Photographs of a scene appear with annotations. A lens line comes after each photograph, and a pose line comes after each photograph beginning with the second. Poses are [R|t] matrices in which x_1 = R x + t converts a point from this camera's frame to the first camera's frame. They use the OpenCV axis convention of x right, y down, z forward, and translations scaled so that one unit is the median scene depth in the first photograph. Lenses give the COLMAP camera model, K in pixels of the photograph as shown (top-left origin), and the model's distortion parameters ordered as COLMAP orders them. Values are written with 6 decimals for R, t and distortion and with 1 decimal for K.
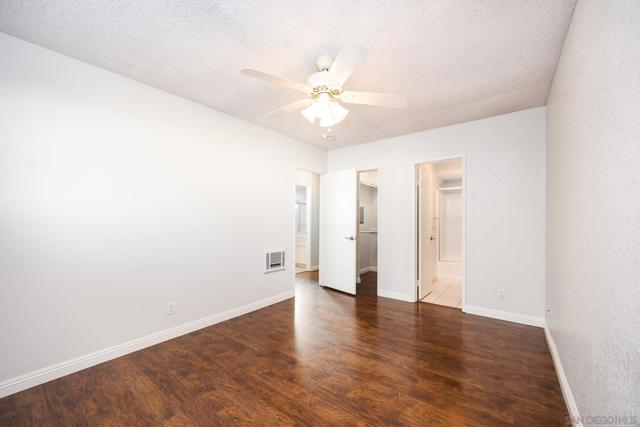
lens RADIAL K [[247.7, 0, 321.7], [0, 247.7, 217.6], [0, 0, 1]] dist [-0.008803, -0.000026]
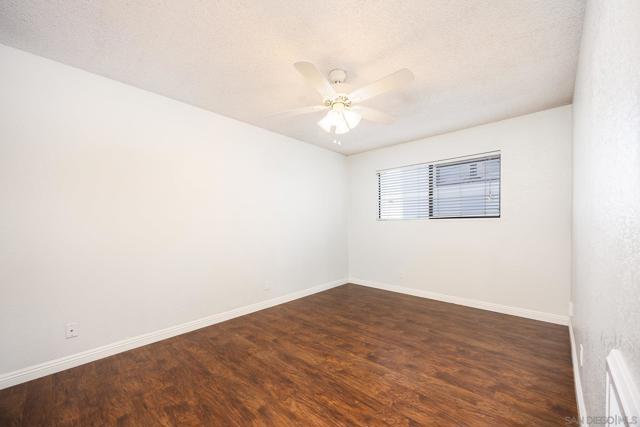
lens RADIAL K [[247.7, 0, 319.4], [0, 247.7, 219.2], [0, 0, 1]] dist [-0.008803, -0.000026]
pose [[-0.994783, 0.014675, 0.100951, -0.011929], [0.011531, 0.999432, -0.031657, 0.038394], [-0.101358, -0.030328, -0.994388, 2.014386]]
